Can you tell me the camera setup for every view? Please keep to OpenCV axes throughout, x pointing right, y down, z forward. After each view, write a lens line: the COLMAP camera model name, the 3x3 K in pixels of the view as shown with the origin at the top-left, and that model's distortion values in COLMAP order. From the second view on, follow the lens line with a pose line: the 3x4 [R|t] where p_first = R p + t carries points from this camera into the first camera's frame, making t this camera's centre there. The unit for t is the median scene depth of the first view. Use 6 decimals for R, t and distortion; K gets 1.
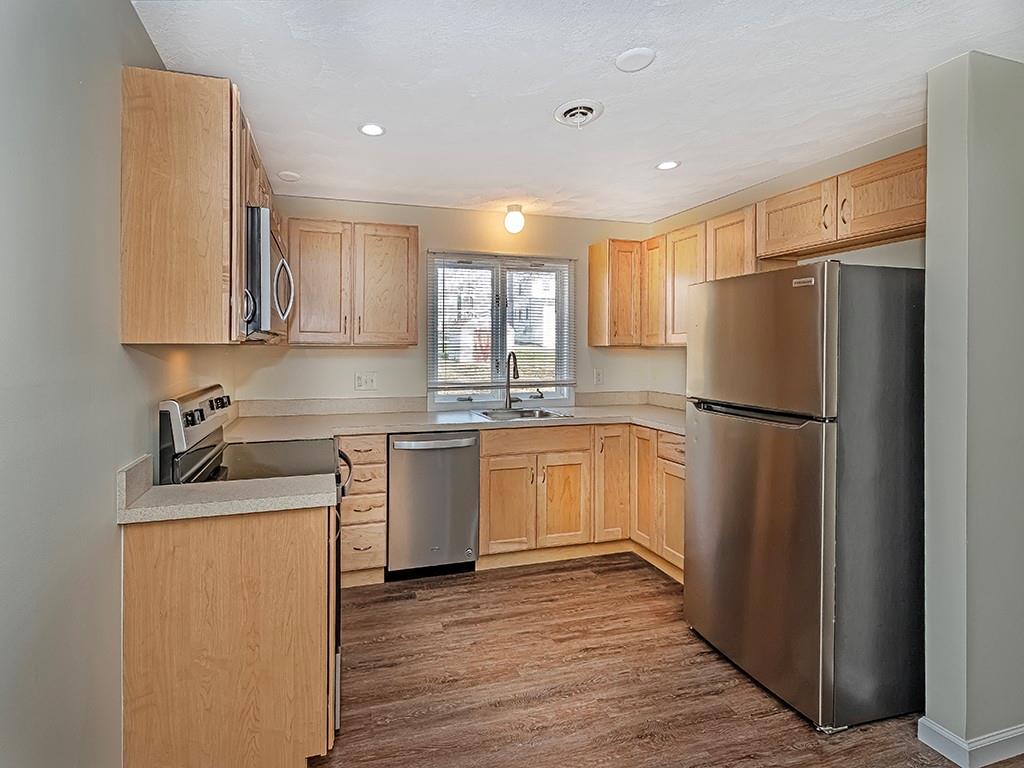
lens RADIAL K [[472.8, 0, 450.3], [0, 472.8, 351.5], [0, 0, 1]] dist [0.002292, 0.000023]
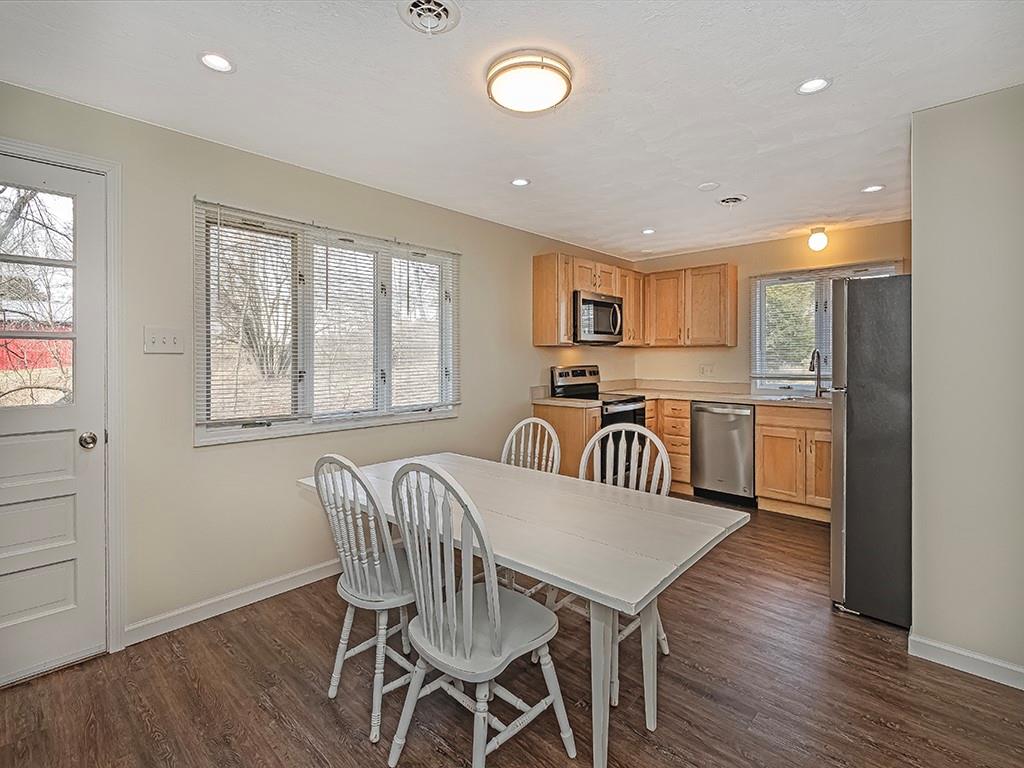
lens RADIAL K [[486.1, 0, 517.0], [0, 486.1, 360.1], [0, 0, 1]] dist [-0.029811, 0.021113]
pose [[0.531379, 0.003242, -0.847128, 0.875769], [-0.004196, 0.999990, 0.001195, 0.033243], [0.847124, 0.002919, 0.531388, -0.347261]]
